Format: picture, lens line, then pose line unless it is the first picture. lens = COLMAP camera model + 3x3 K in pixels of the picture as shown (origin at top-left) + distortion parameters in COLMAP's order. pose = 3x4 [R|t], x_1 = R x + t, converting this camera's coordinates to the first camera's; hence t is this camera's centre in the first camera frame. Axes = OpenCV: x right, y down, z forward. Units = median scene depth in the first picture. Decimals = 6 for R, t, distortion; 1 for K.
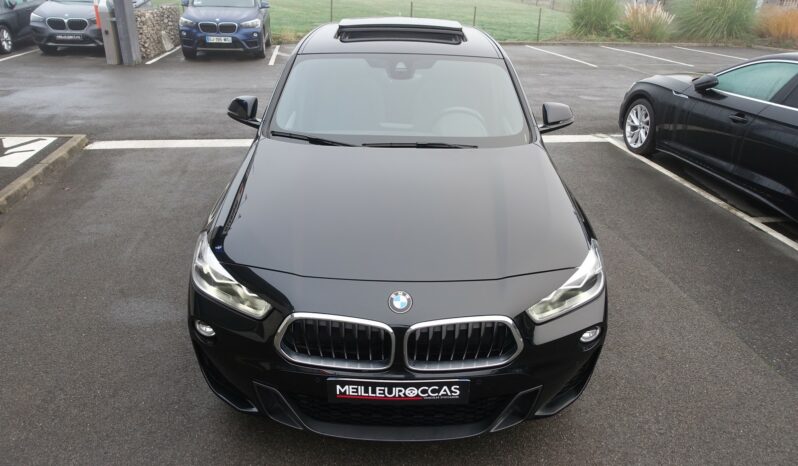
lens RADIAL K [[543.2, 0, 397.9], [0, 543.2, 232.9], [0, 0, 1]] dist [-0.008656, 0.006361]
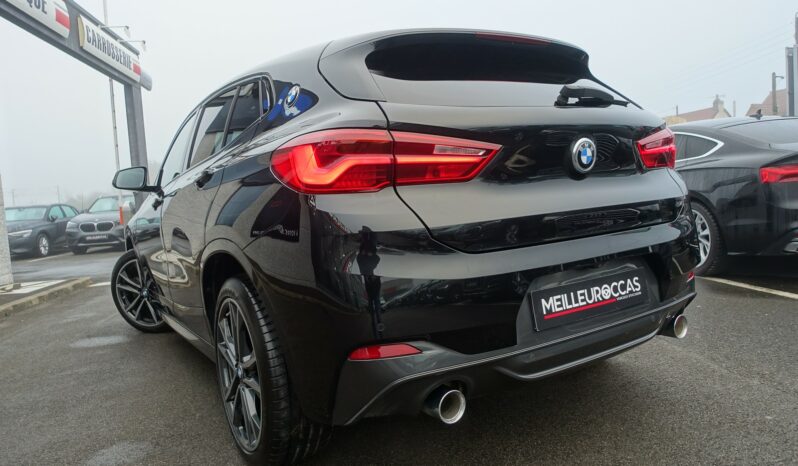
lens RADIAL K [[543.2, 0, 398.2], [0, 543.2, 233.5], [0, 0, 1]] dist [-0.008656, 0.006361]
pose [[0.994090, -0.105689, -0.024799, 0.395837], [0.089380, 0.926475, -0.365588, 0.660468], [0.061614, 0.361211, 0.930446, -0.296369]]
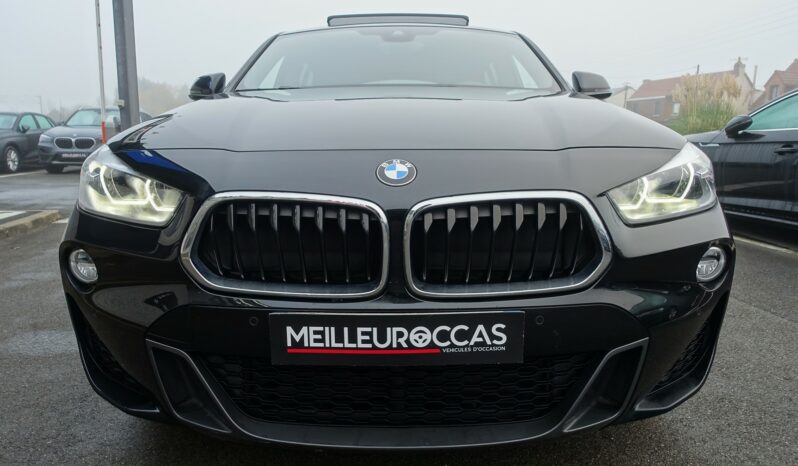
lens RADIAL K [[543.2, 0, 398.2], [0, 543.2, 233.3], [0, 0, 1]] dist [-0.008656, 0.006361]
pose [[0.999692, -0.023200, -0.008791, 0.008979], [0.020089, 0.964882, -0.261913, 0.312367], [0.014559, 0.261656, 0.965051, 0.403856]]
